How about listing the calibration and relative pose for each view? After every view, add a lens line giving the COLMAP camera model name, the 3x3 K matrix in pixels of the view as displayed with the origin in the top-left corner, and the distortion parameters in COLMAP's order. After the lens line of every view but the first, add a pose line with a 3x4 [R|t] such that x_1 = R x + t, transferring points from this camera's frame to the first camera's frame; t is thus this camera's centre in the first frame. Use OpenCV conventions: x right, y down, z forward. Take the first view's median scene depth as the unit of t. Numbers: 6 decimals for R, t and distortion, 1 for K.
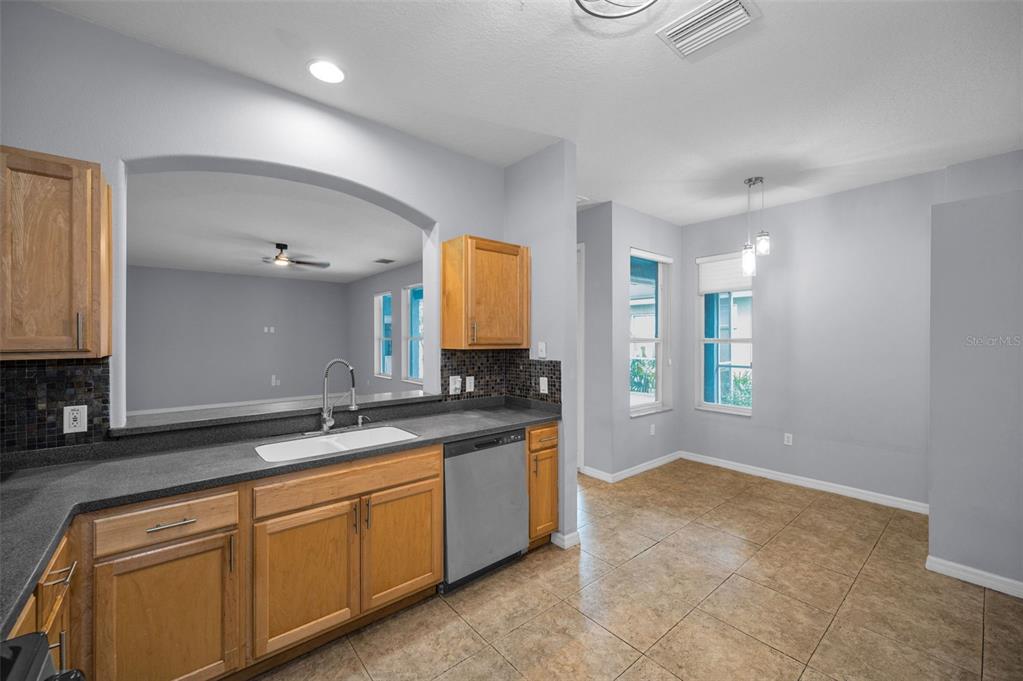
lens RADIAL K [[406.1, 0, 512.9], [0, 406.1, 340.5], [0, 0, 1]] dist [-0.001817, -0.000119]
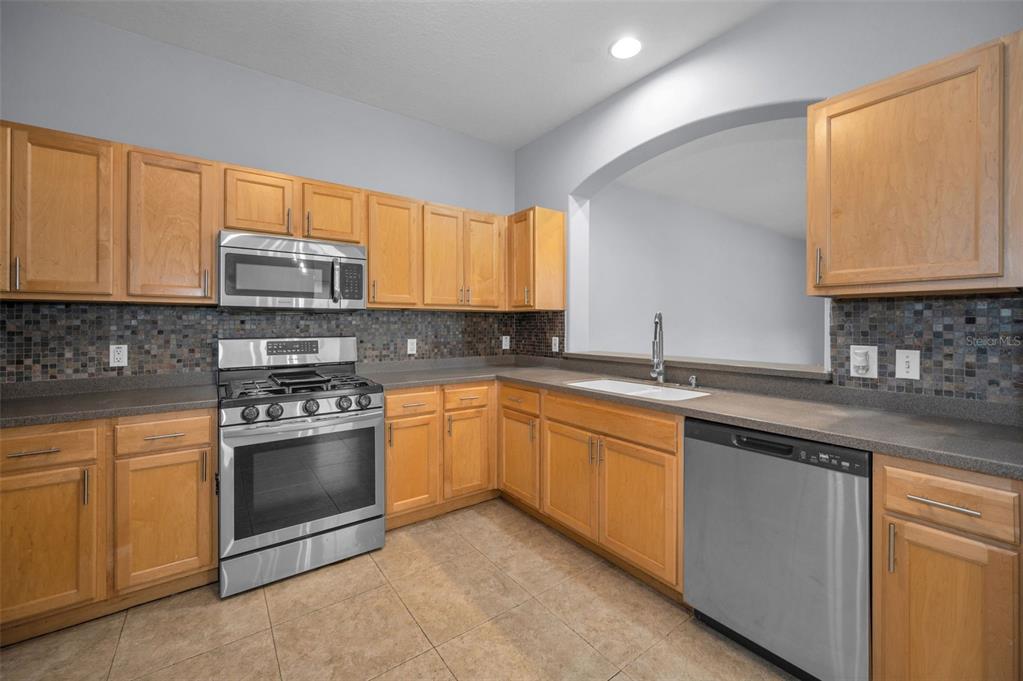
lens RADIAL K [[413.2, 0, 512.6], [0, 413.2, 324.5], [0, 0, 1]] dist [-0.000686, 0.000062]
pose [[-0.066186, 0.002219, -0.997805, 0.444495], [-0.003530, 0.999991, 0.002458, 0.054171], [0.997801, 0.003685, -0.066178, 0.507741]]
